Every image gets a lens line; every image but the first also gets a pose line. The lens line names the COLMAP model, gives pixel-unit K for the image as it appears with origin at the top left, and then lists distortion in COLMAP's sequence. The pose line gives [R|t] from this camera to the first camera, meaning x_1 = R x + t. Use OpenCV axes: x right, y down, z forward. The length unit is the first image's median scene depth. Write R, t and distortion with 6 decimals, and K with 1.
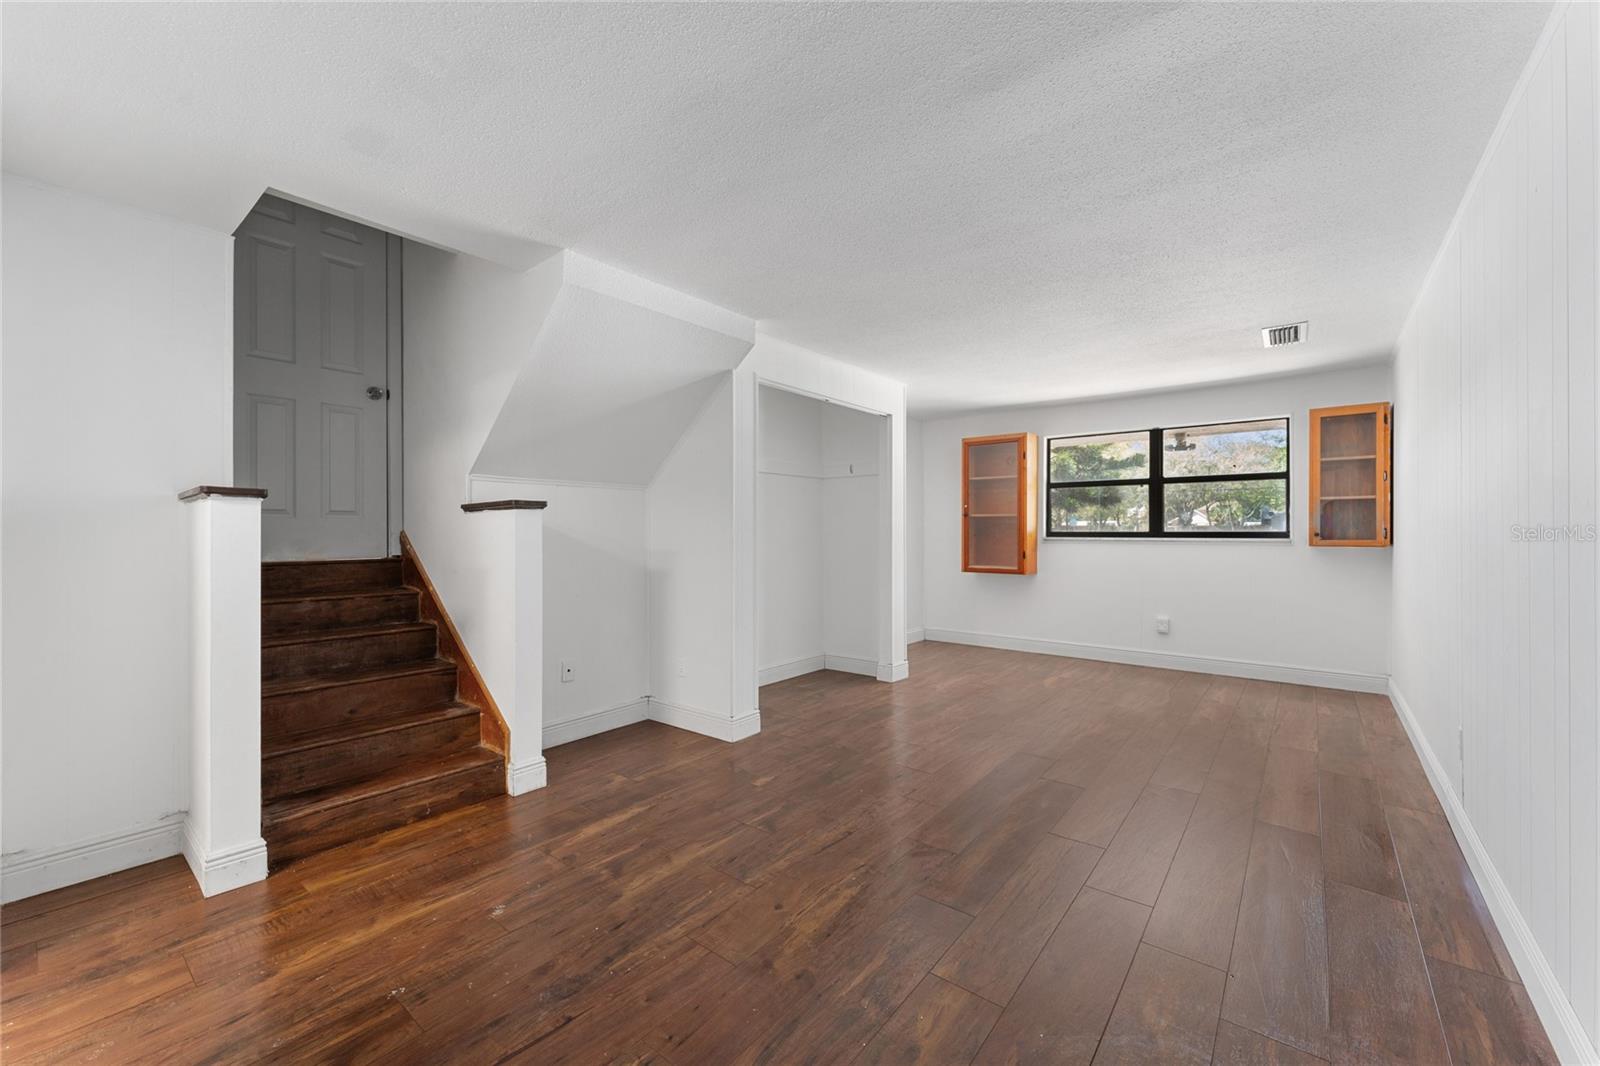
lens RADIAL K [[640.2, 0, 803.8], [0, 640.2, 536.3], [0, 0, 1]] dist [0.001093, 0.000097]
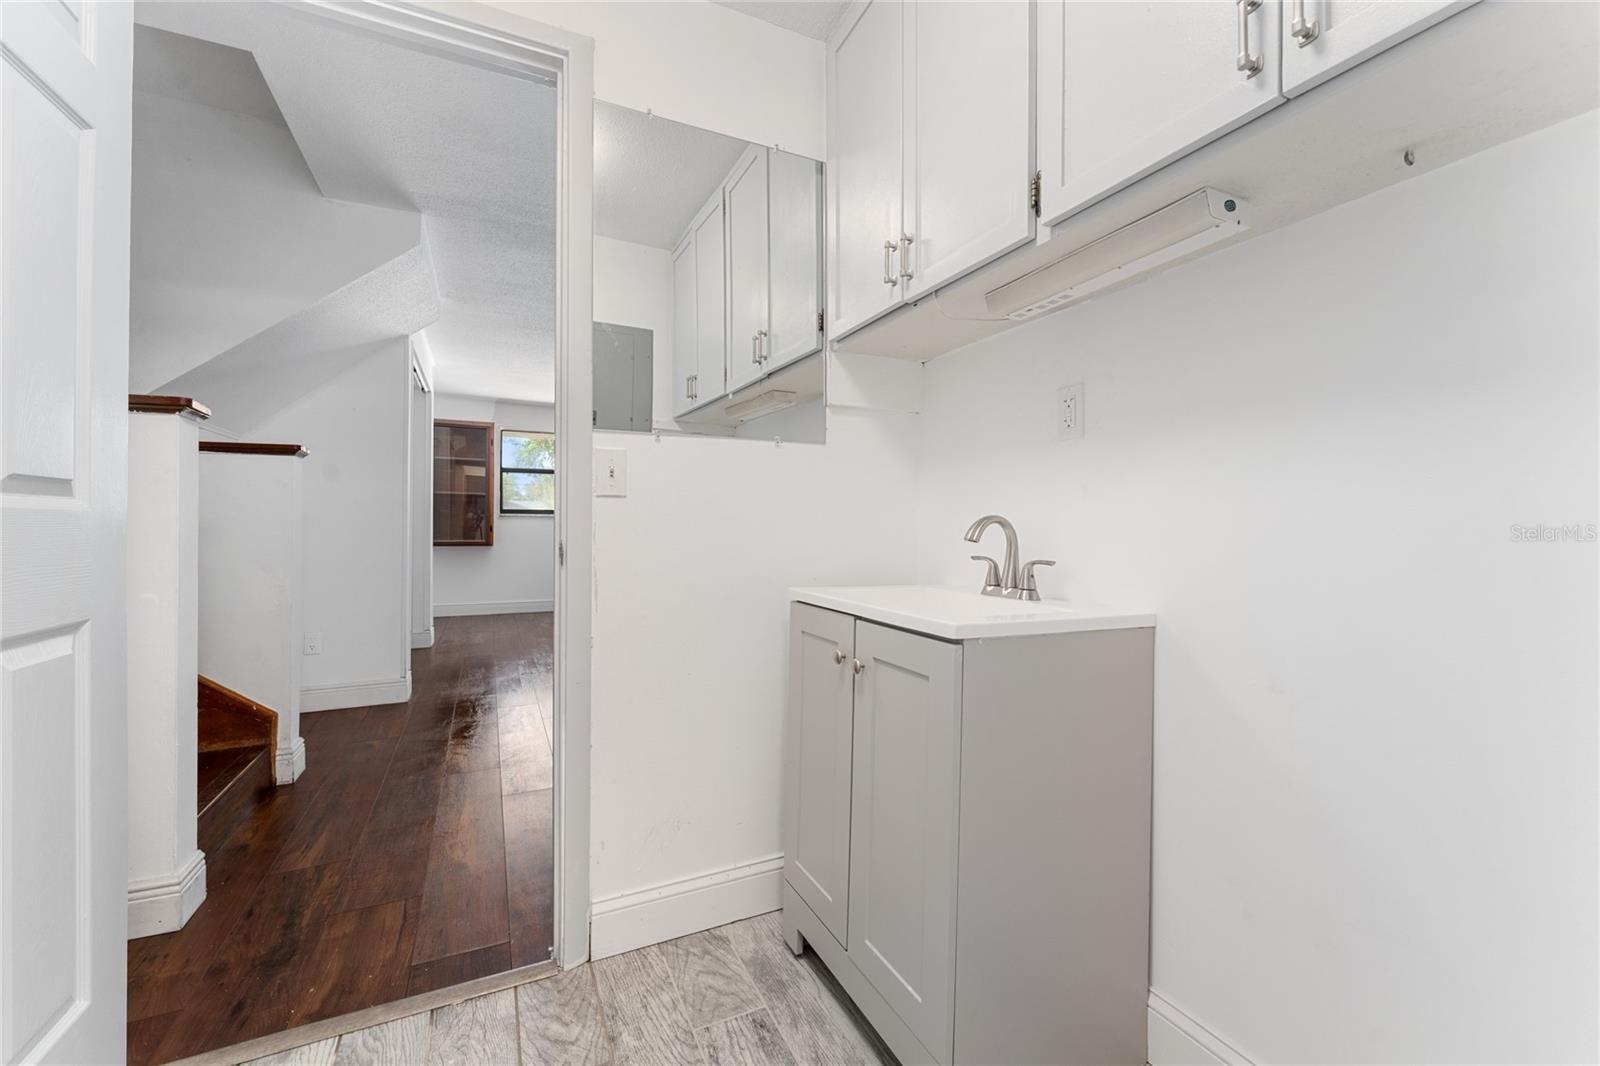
lens RADIAL K [[640.2, 0, 800.8], [0, 640.2, 528.4], [0, 0, 1]] dist [0.001093, 0.000097]
pose [[0.439126, 0.000195, 0.898426, -0.757896], [-0.001218, 0.999999, 0.000378, 0.046570], [-0.898425, -0.001261, 0.439126, -0.006951]]
